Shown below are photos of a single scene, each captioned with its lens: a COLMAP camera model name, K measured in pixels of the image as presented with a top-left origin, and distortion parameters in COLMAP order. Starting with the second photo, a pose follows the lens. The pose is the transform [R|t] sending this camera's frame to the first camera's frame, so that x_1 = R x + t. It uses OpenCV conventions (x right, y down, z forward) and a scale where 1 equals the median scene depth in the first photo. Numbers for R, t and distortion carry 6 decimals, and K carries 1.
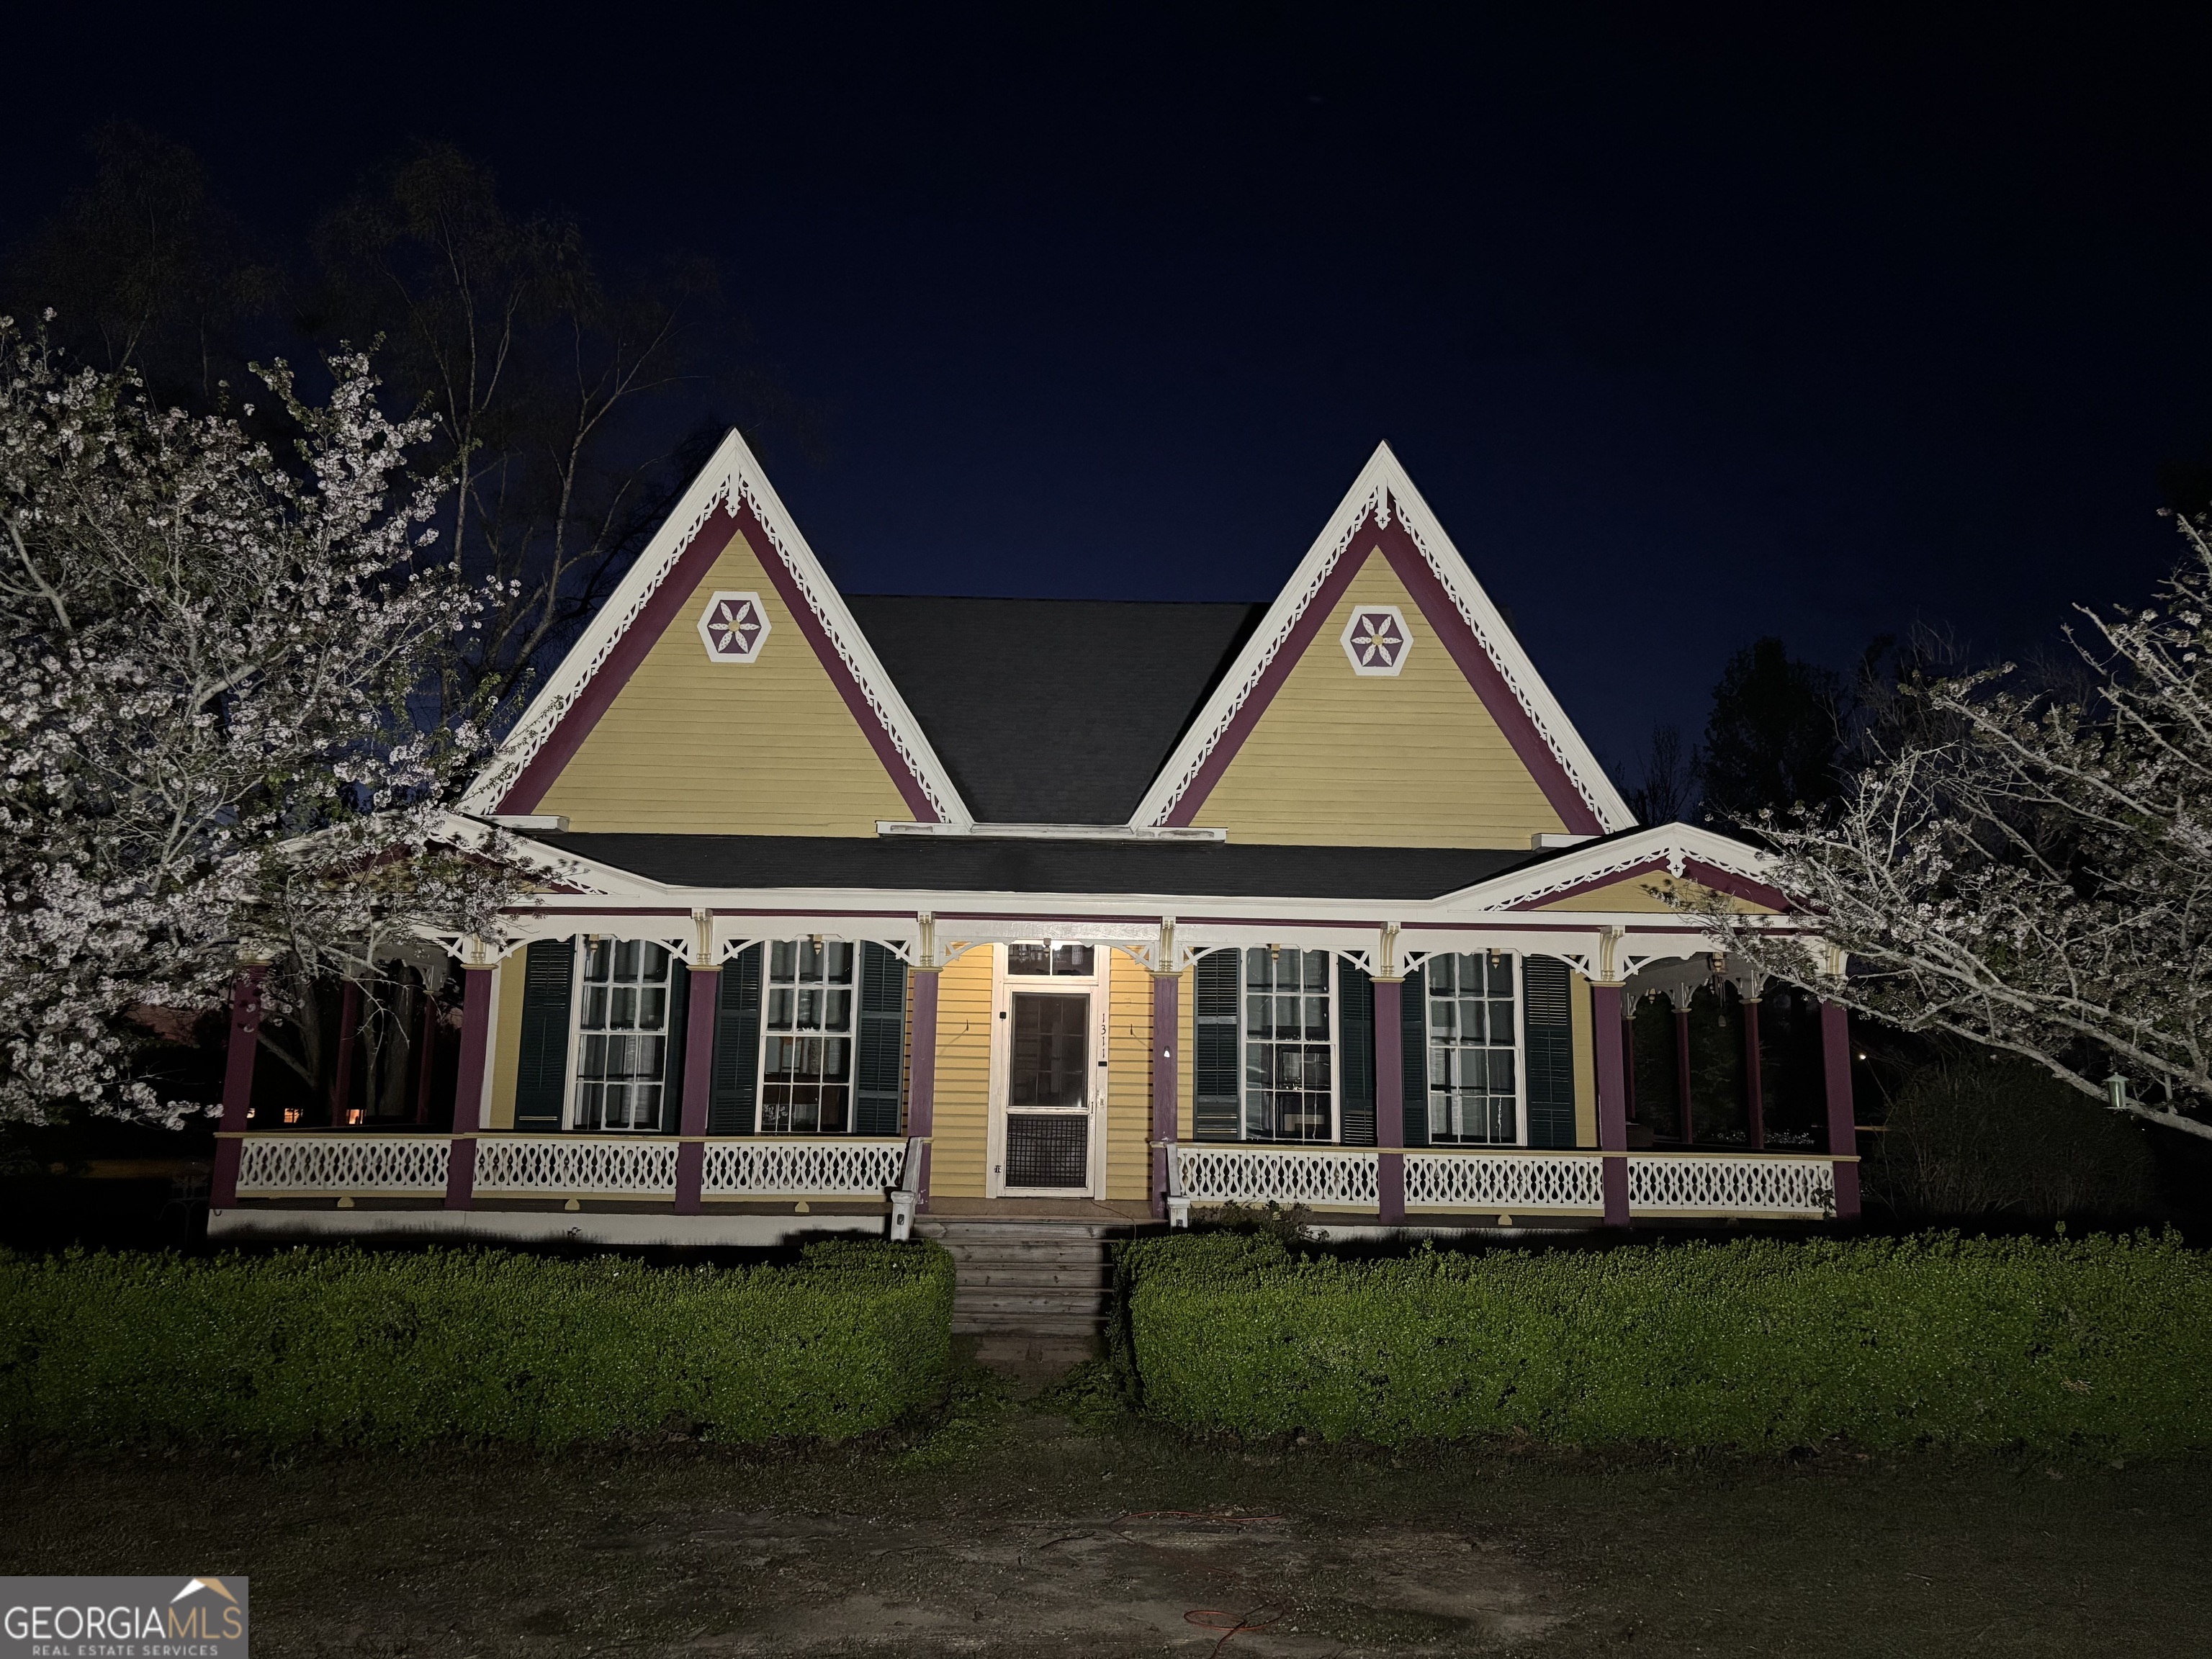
lens RADIAL K [[1669.9, 0, 1110.0], [0, 1669.9, 827.6], [0, 0, 1]] dist [0.043484, -0.017630]
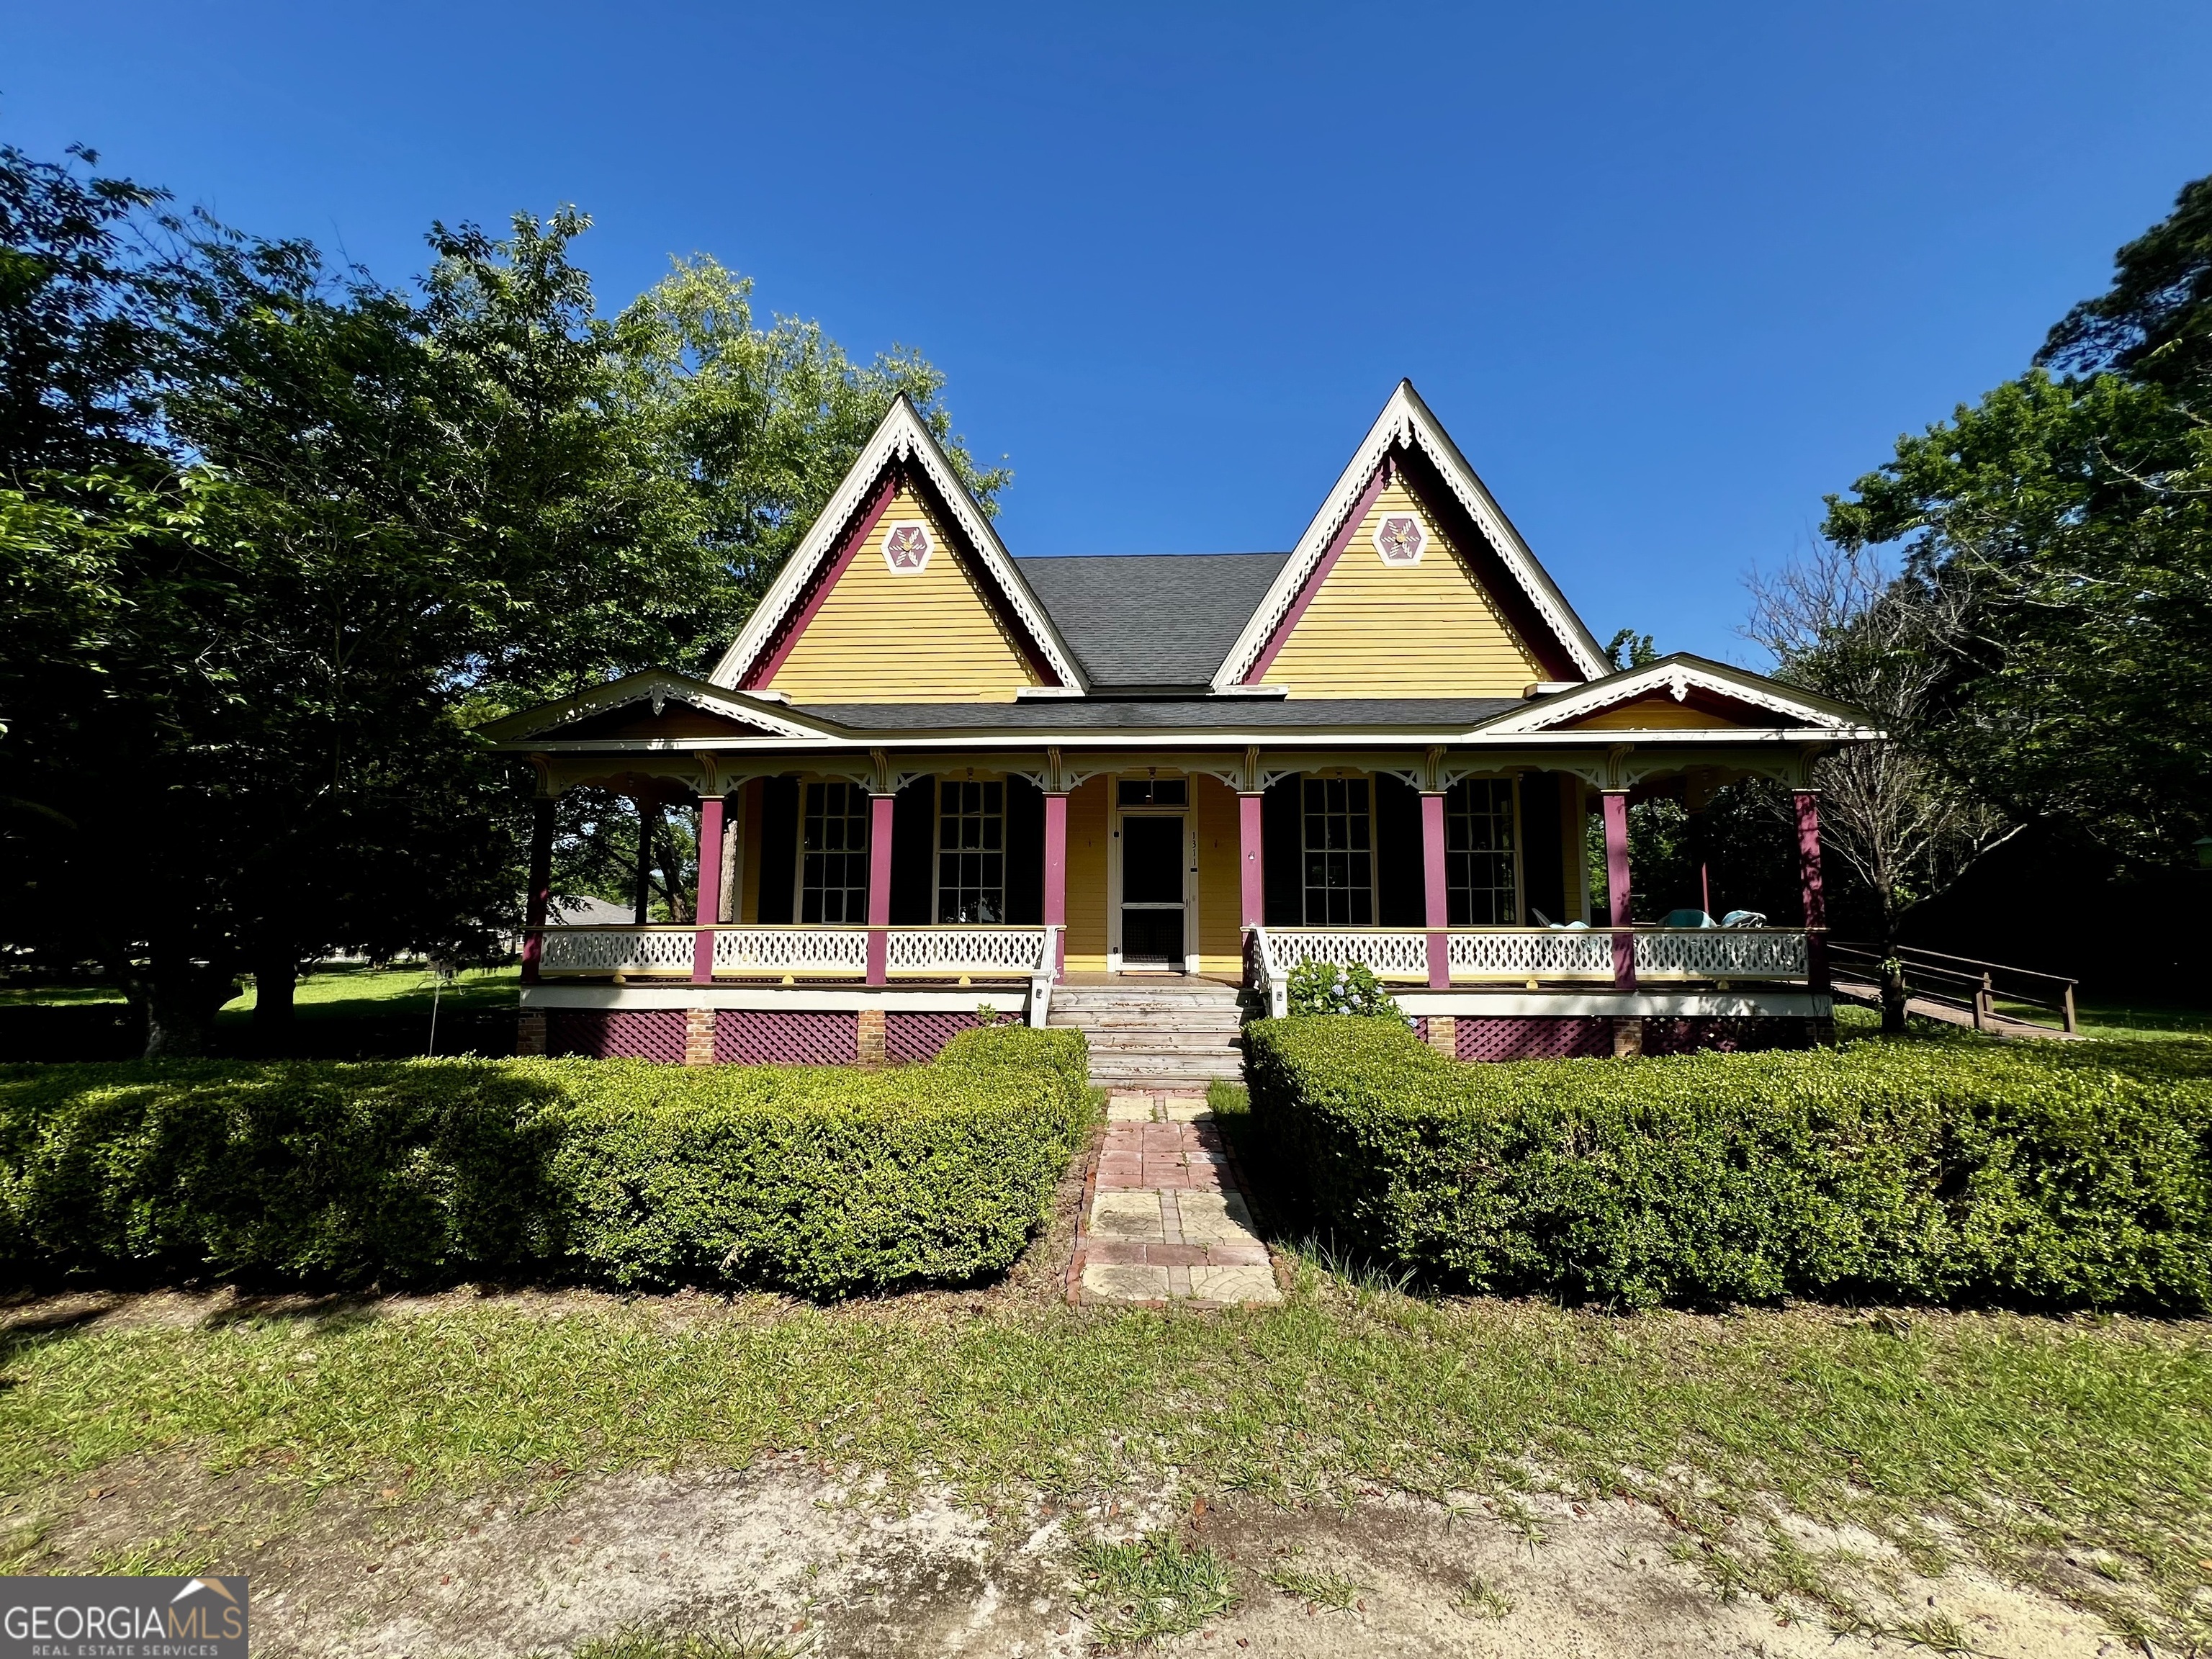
lens RADIAL K [[887.5, 0, 1103.6], [0, 887.5, 826.8], [0, 0, 1]] dist [-0.002538, 0.001131]
pose [[0.997888, -0.019728, -0.061895, -0.031427], [0.023820, 0.997529, 0.066095, 0.061675], [0.060438, -0.067429, 0.995892, 0.310916]]
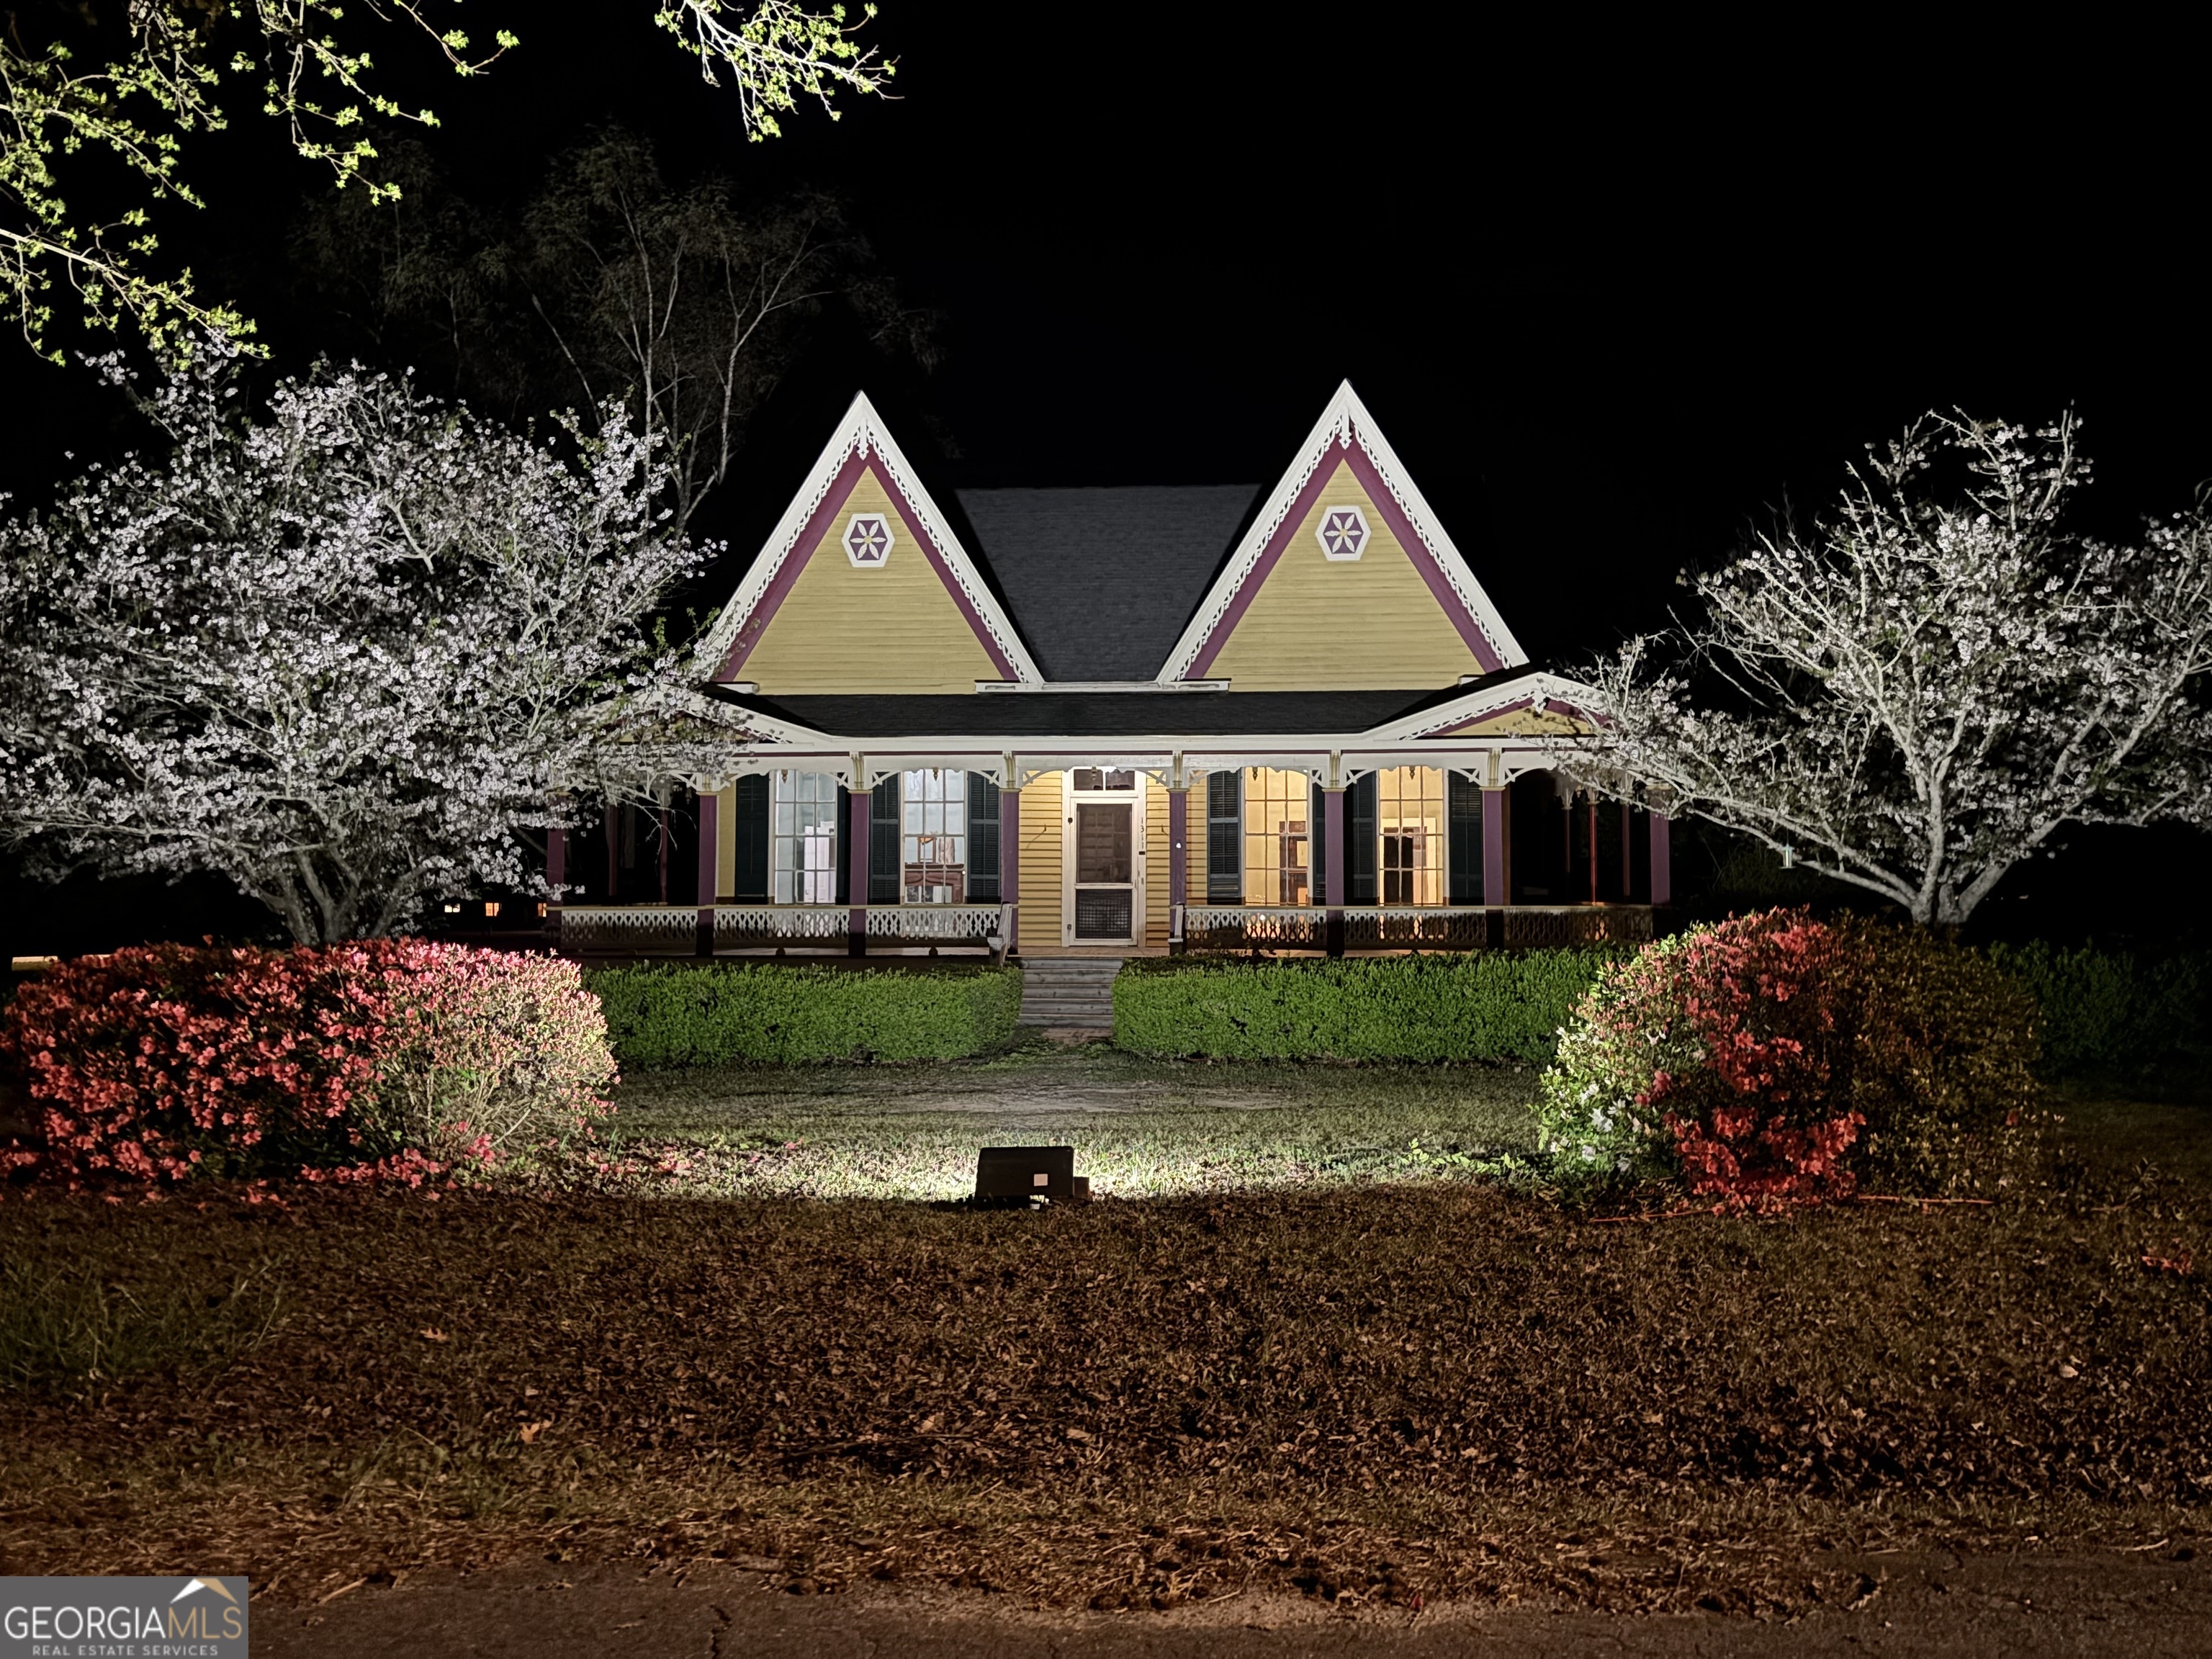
lens RADIAL K [[1669.9, 0, 1113.0], [0, 1669.9, 845.7], [0, 0, 1]] dist [0.043484, -0.017630]
pose [[0.996132, -0.019133, -0.085767, 0.092359], [0.030732, 0.990228, 0.136032, -0.056207], [0.082326, -0.138142, 0.986985, -0.388441]]
